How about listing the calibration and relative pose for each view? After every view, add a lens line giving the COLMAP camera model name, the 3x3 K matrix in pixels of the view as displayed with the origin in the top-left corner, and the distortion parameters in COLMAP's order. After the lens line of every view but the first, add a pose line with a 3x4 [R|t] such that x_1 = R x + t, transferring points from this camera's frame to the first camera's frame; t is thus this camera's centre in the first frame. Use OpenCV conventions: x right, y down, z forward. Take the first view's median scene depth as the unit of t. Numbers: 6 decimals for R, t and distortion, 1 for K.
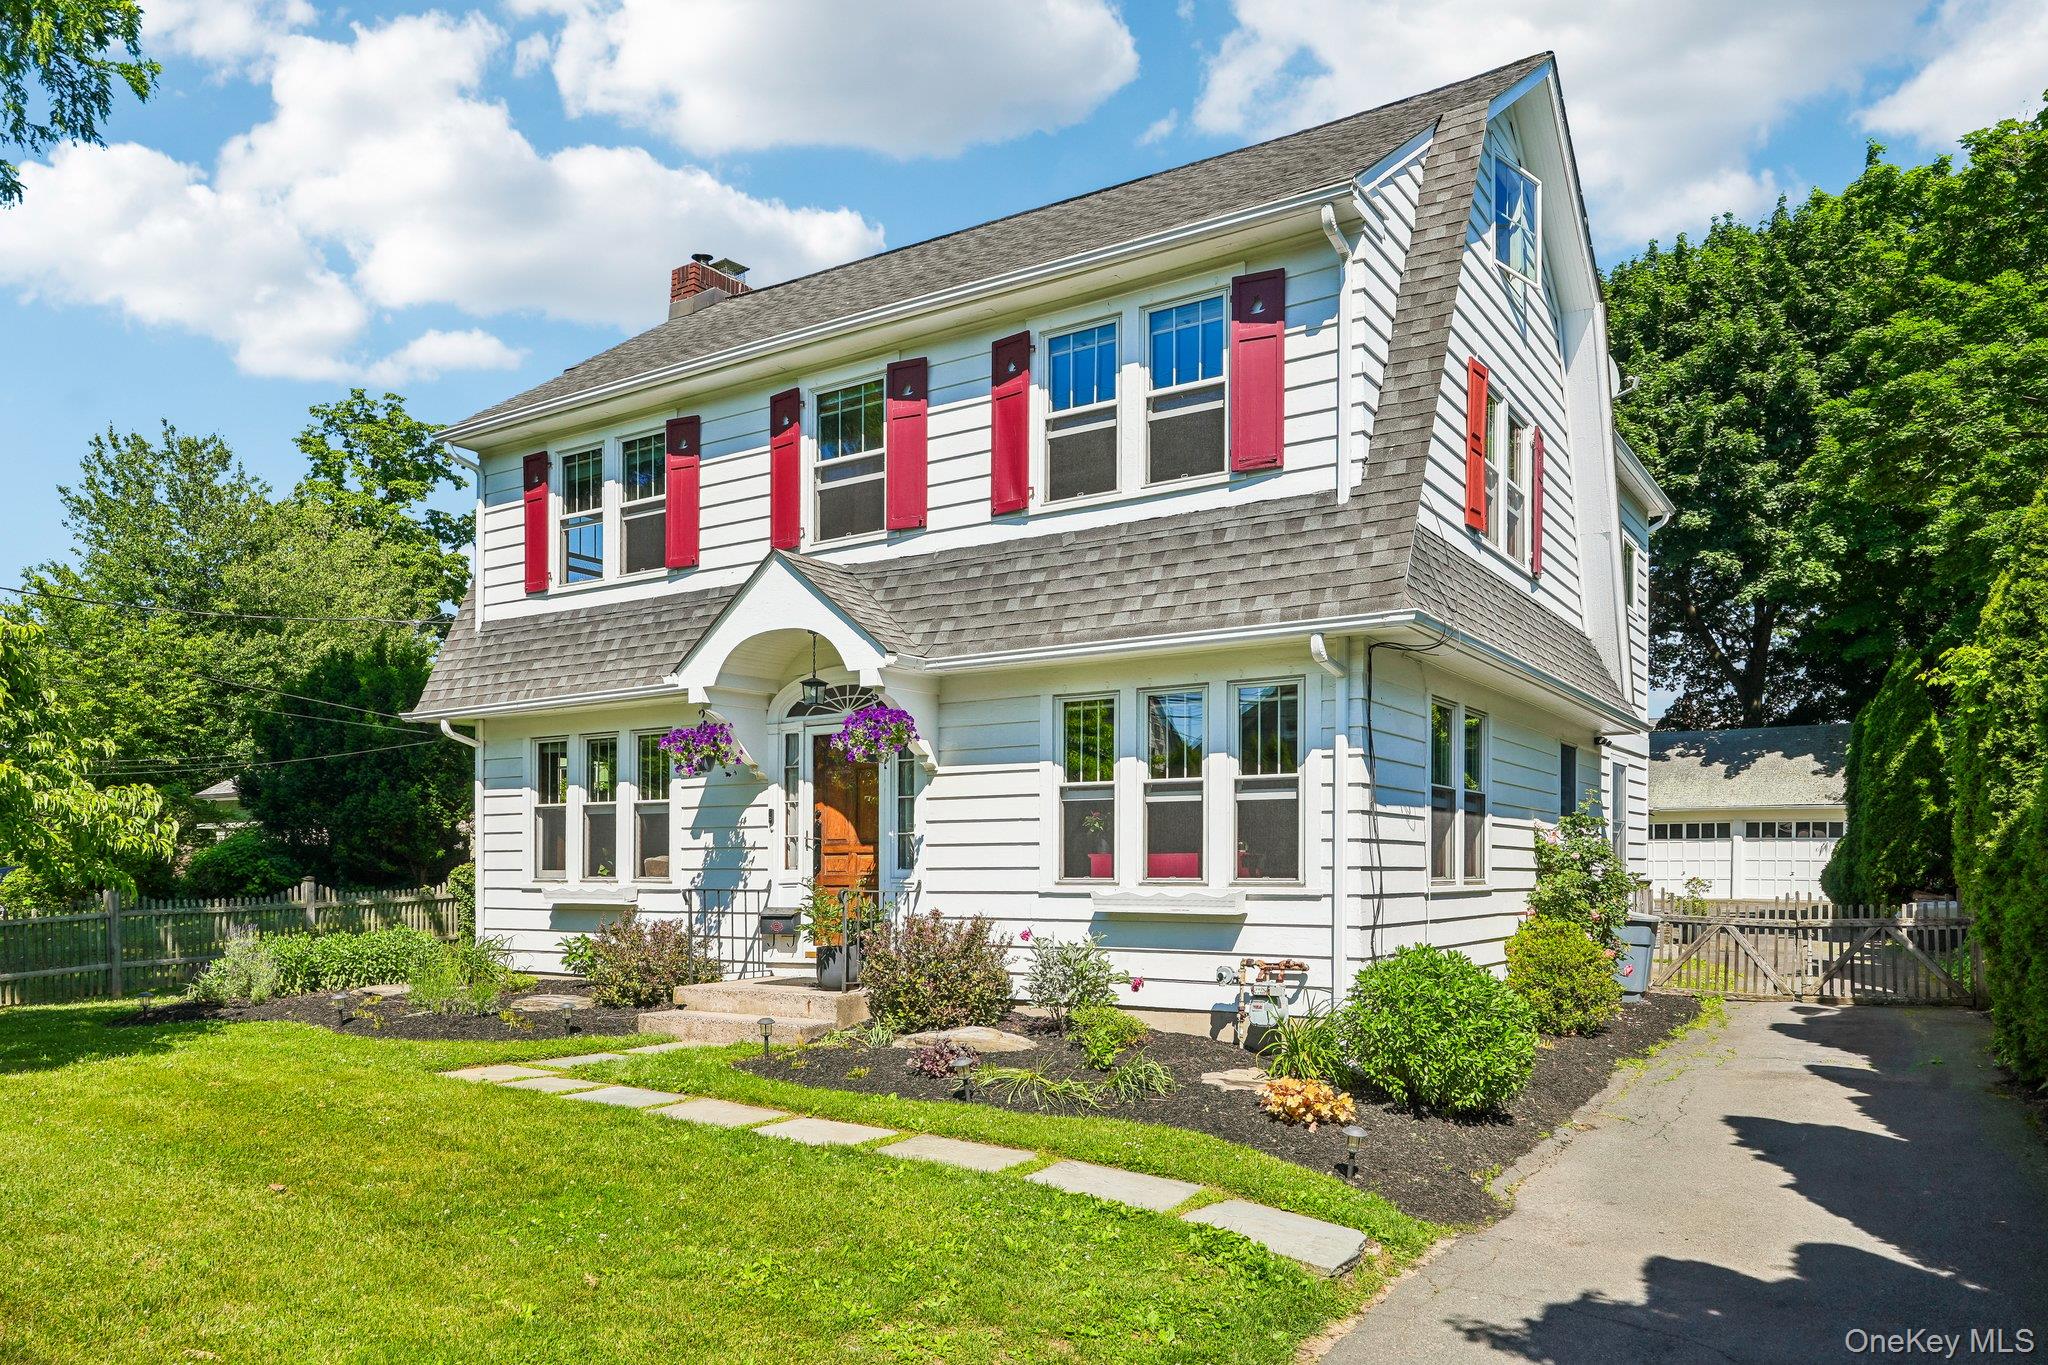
lens RADIAL K [[1388.7, 0, 1016.0], [0, 1388.7, 860.7], [0, 0, 1]] dist [0.003230, 0.000073]
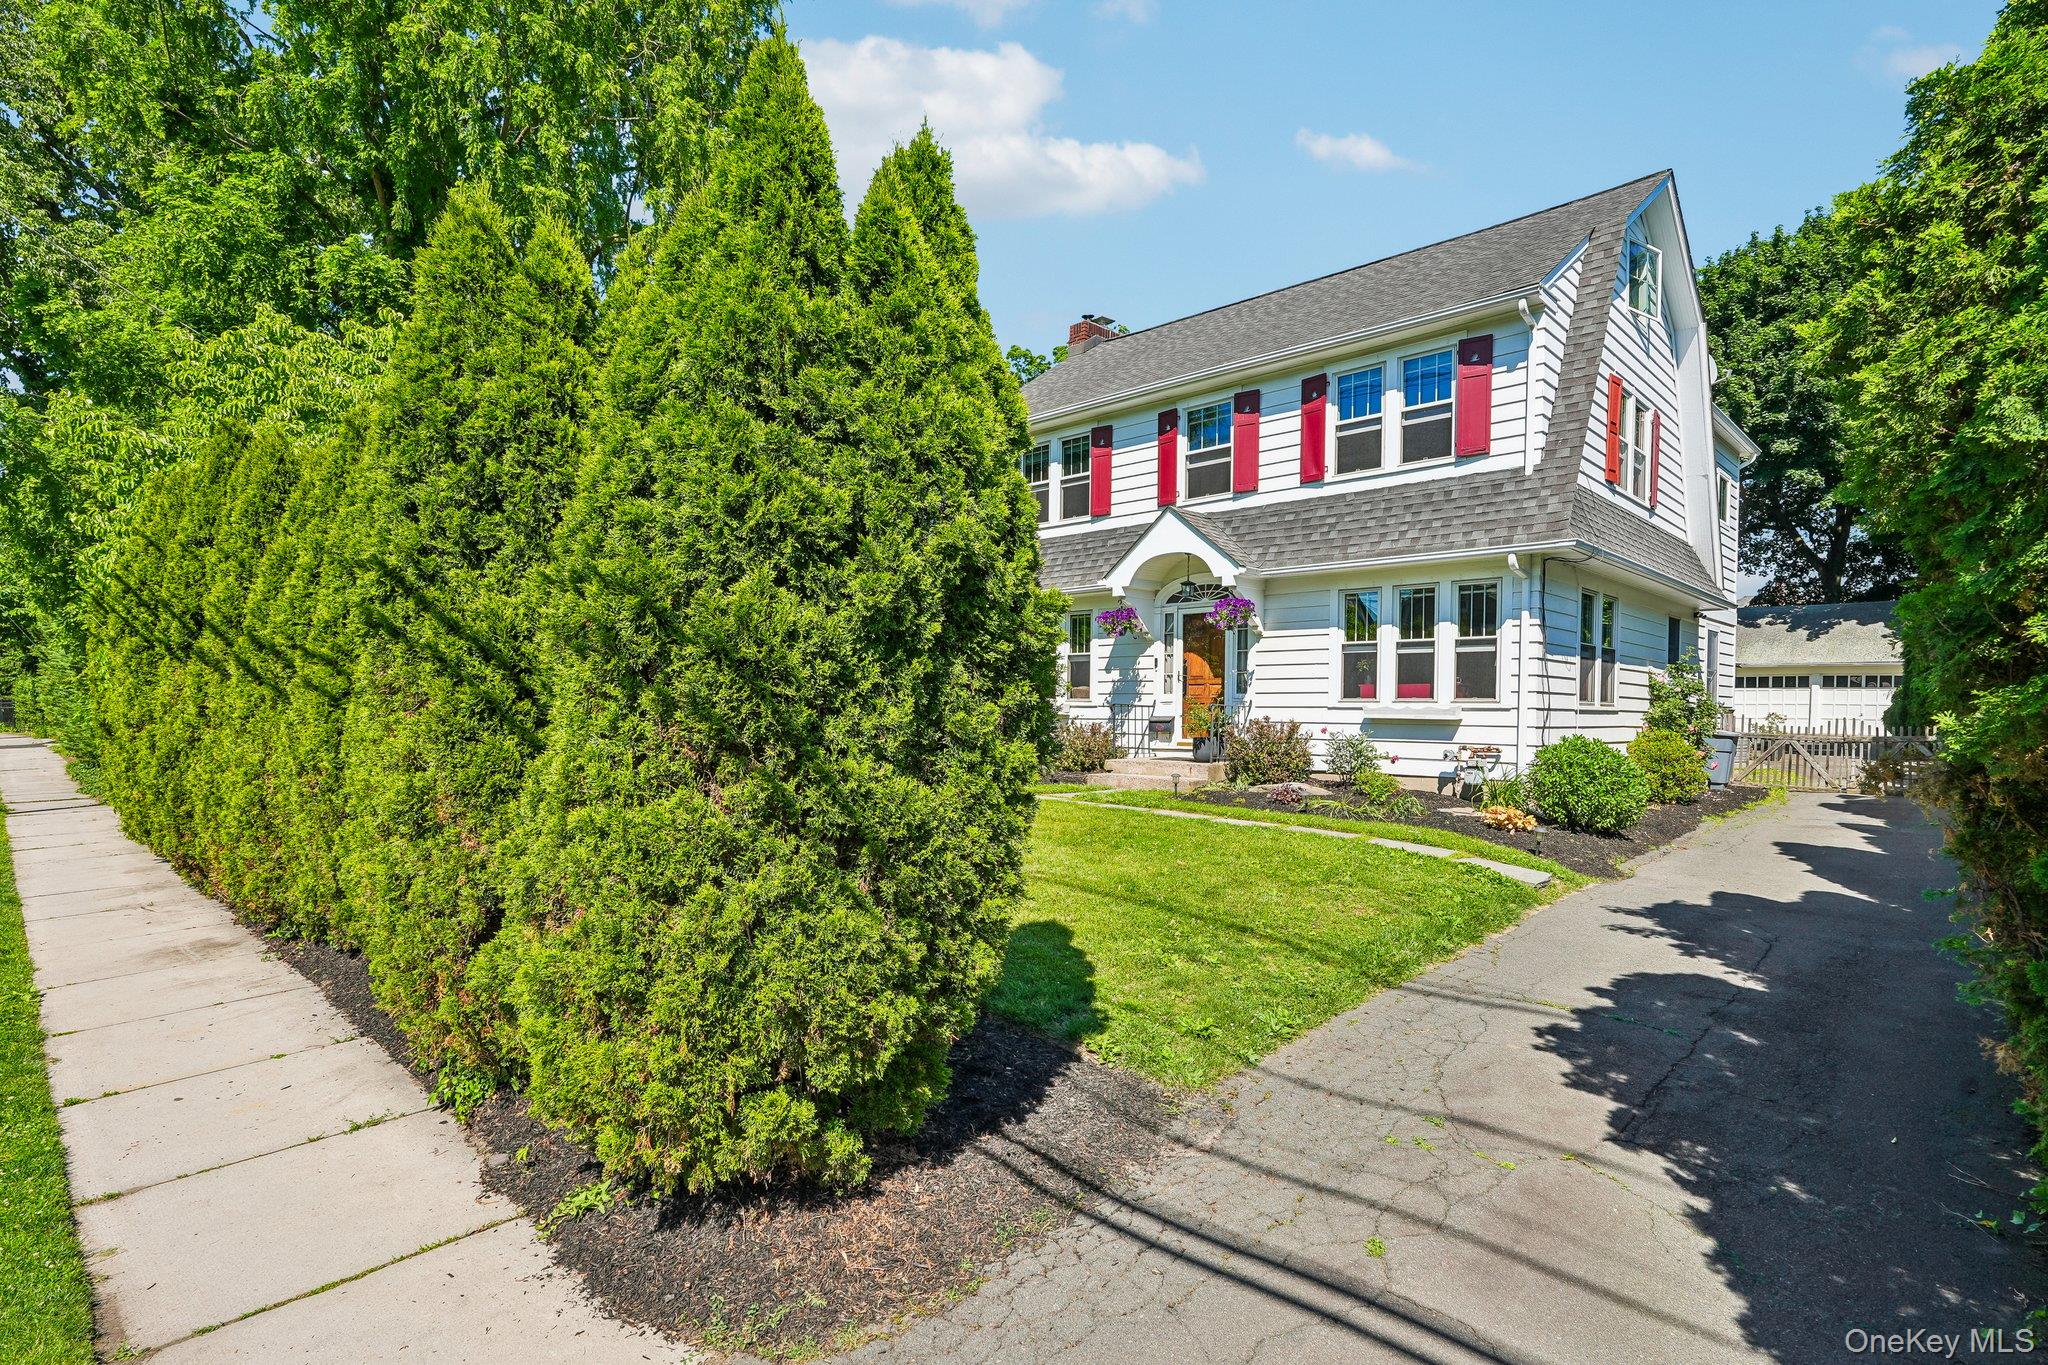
lens RADIAL K [[1053.6, 0, 1013.1], [0, 1053.6, 720.3], [0, 0, 1]] dist [0.002048, -0.000188]
pose [[0.983261, 0.013206, -0.181724, -0.118040], [-0.010939, 0.999849, 0.013473, 0.024364], [0.181875, -0.011260, 0.983257, -0.307485]]
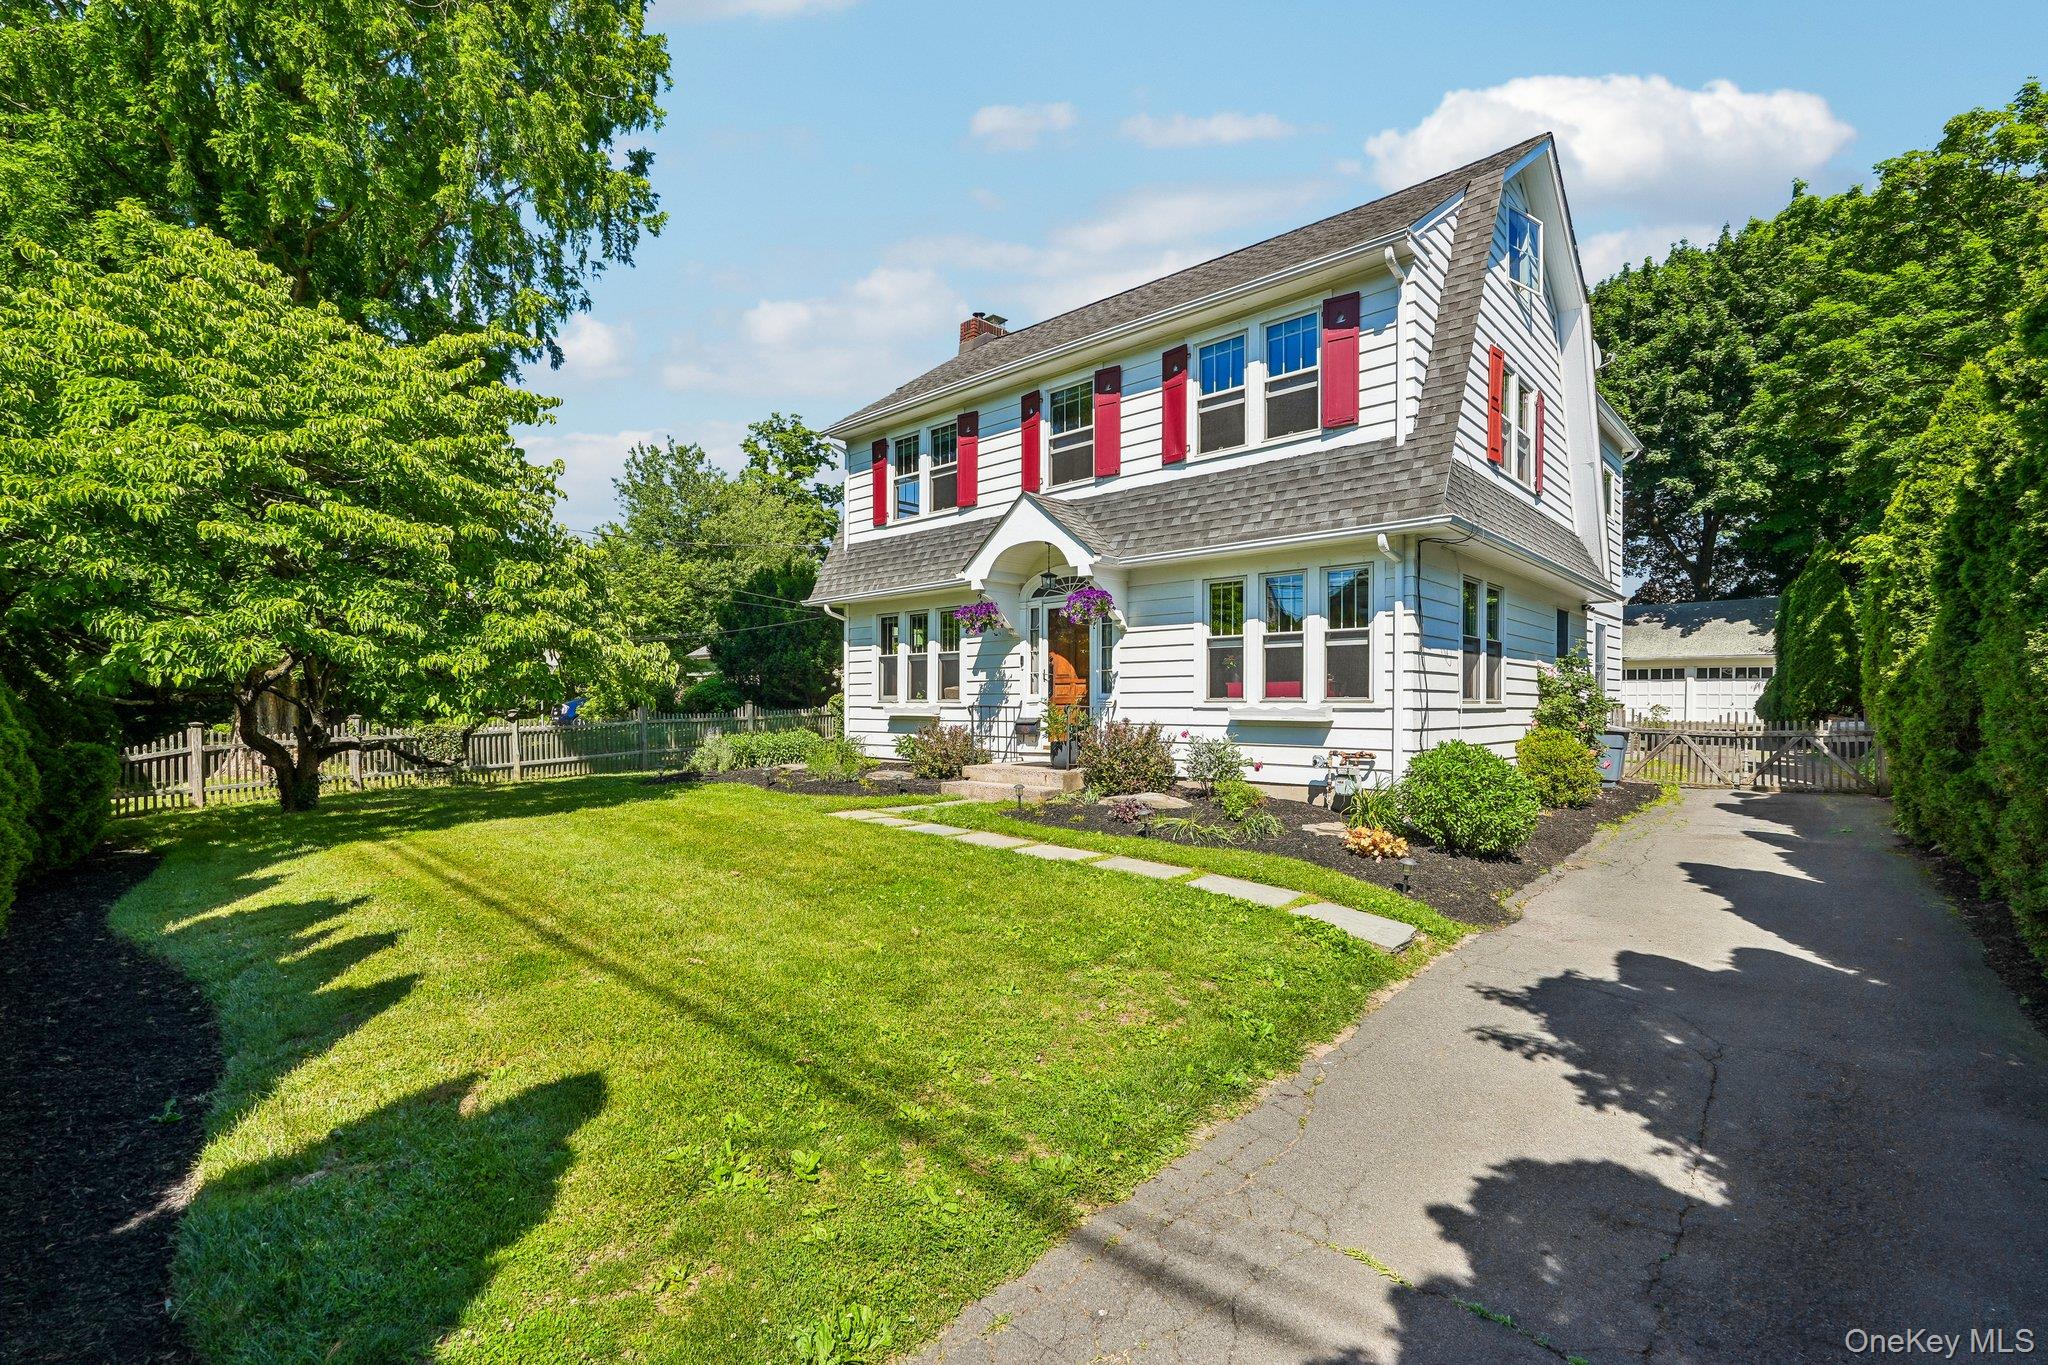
lens RADIAL K [[890.6, 0, 1034.4], [0, 890.6, 703.2], [0, 0, 1]] dist [-0.014344, 0.010169]
pose [[0.987523, 0.001344, -0.157469, -0.001744], [-0.000694, 0.999991, 0.004182, 0.013058], [0.157474, -0.004021, 0.987515, -0.003730]]
